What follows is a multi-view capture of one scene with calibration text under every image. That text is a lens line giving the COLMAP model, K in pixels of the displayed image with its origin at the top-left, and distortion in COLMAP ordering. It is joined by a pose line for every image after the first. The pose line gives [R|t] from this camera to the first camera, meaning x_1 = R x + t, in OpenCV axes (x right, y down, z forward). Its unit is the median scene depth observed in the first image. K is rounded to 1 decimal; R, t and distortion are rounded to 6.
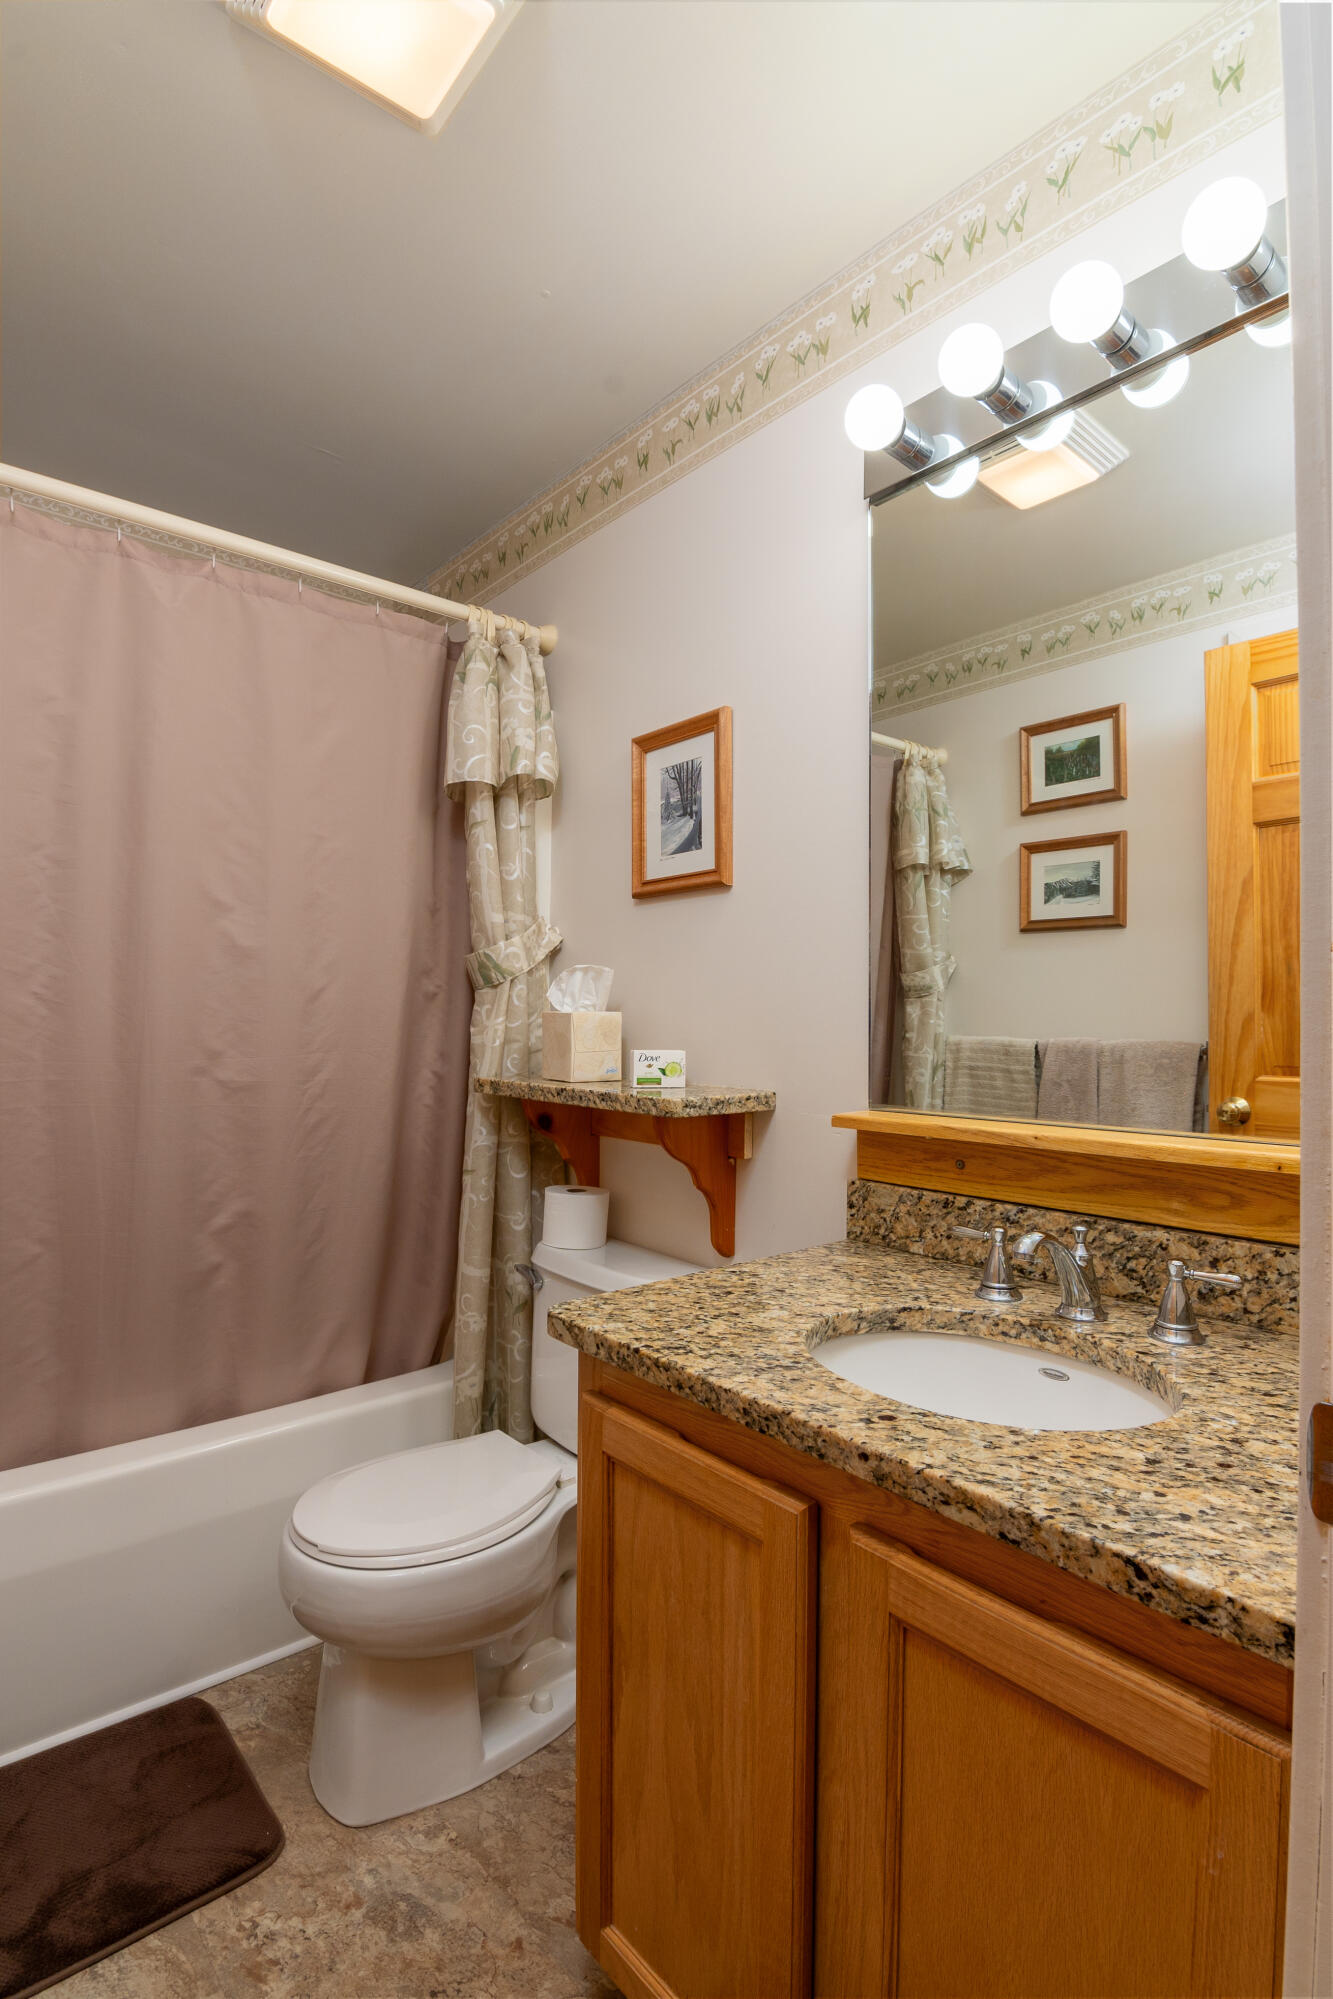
lens RADIAL K [[968.7, 0, 660.3], [0, 968.7, 1003.1], [0, 0, 1]] dist [-0.001206, -0.011823]
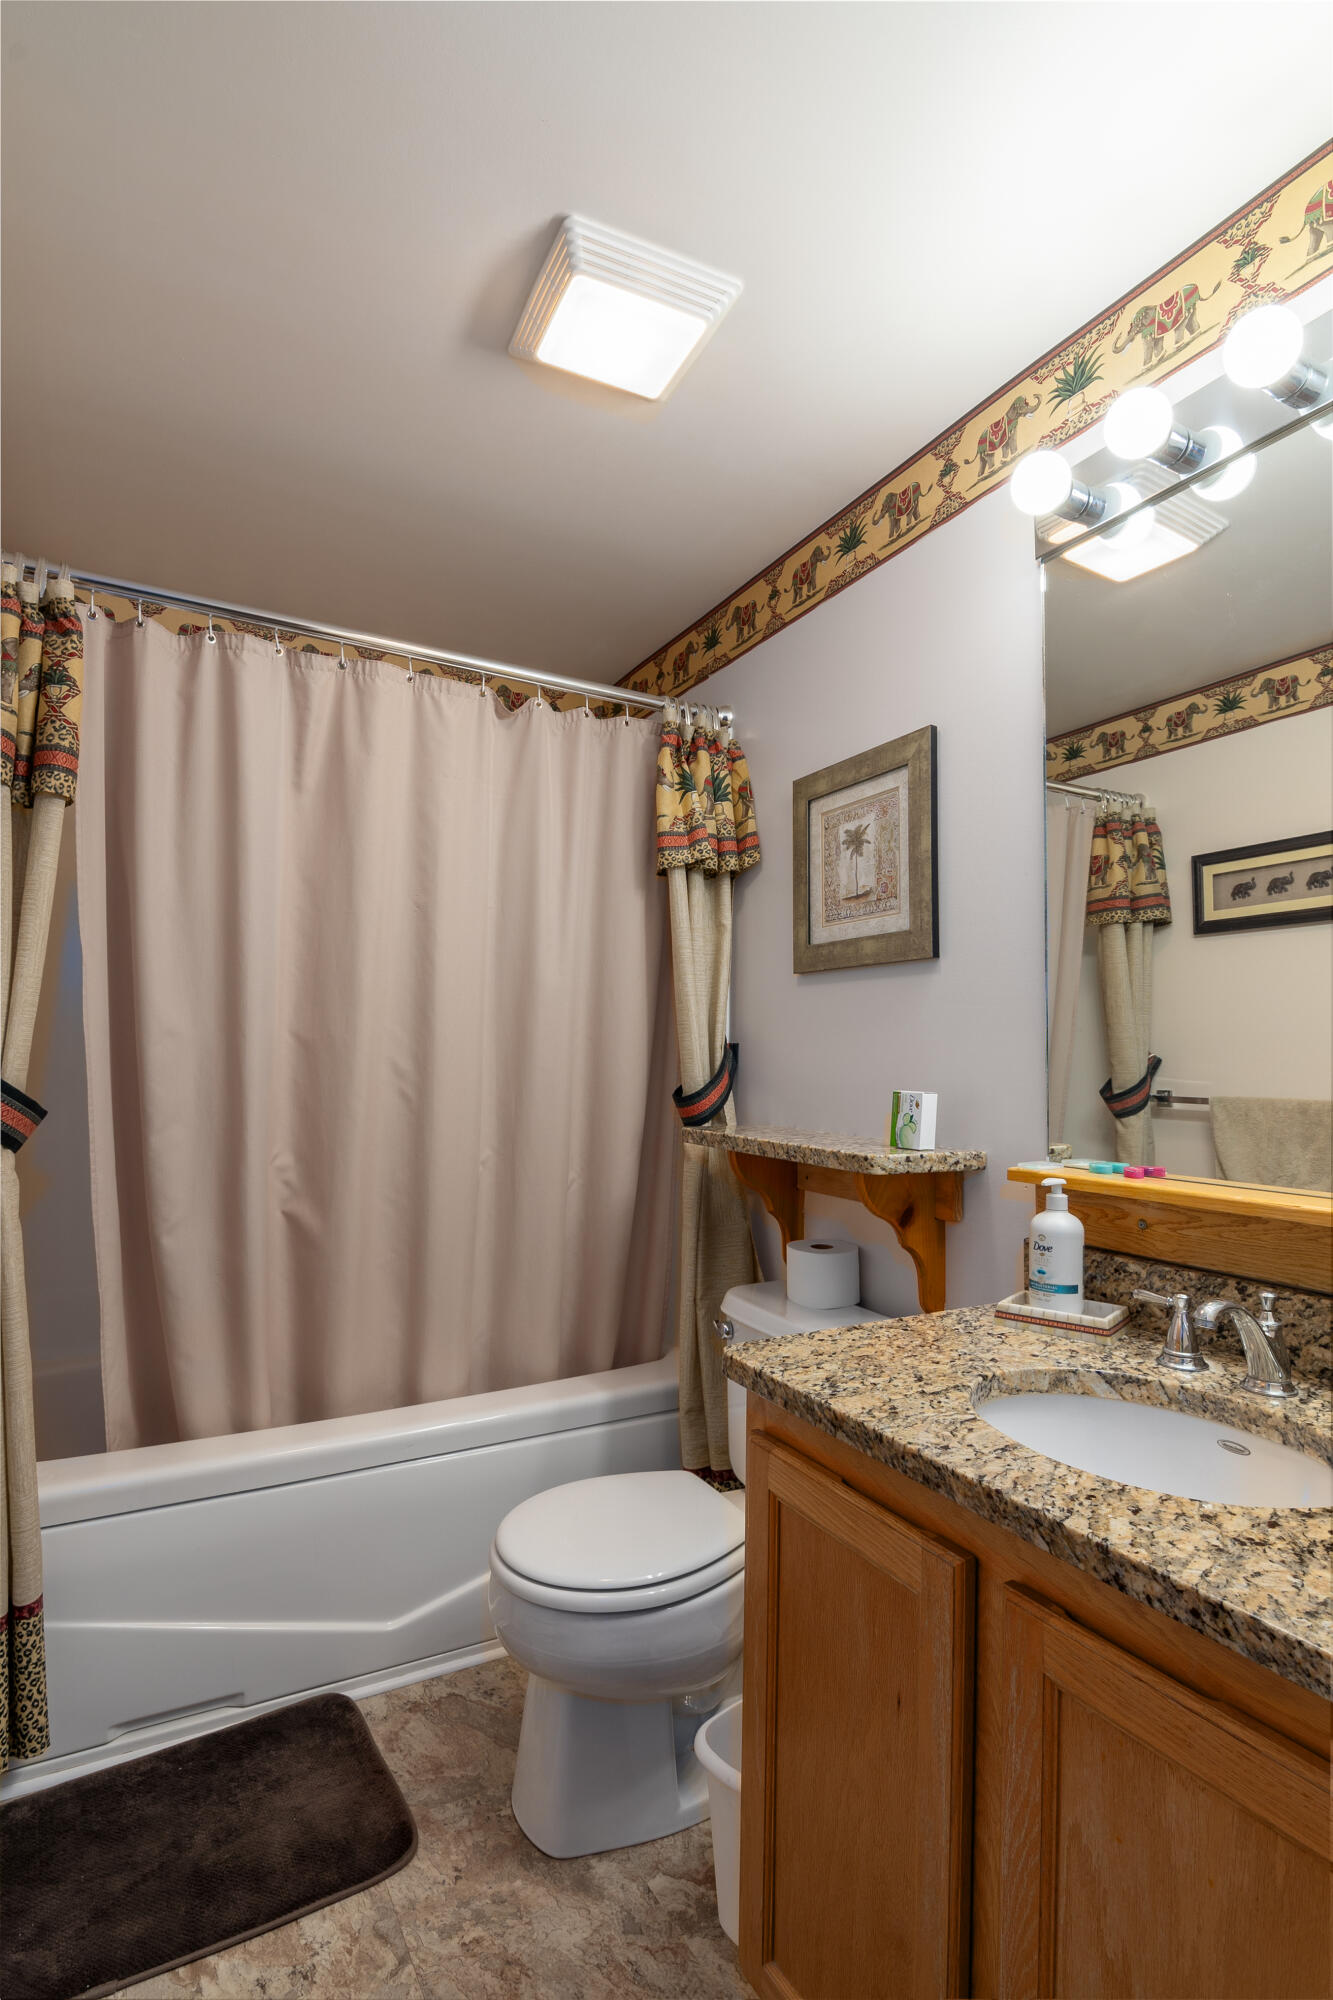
lens RADIAL K [[996.1, 0, 666.5], [0, 996.1, 1000.0], [0, 0, 1]] dist [-0.001938, -0.023041]
pose [[0.974050, -0.006704, -0.226235, 0.076388], [-0.005928, 0.998463, -0.055108, -0.000935], [0.226256, 0.055019, 0.972513, -0.087236]]
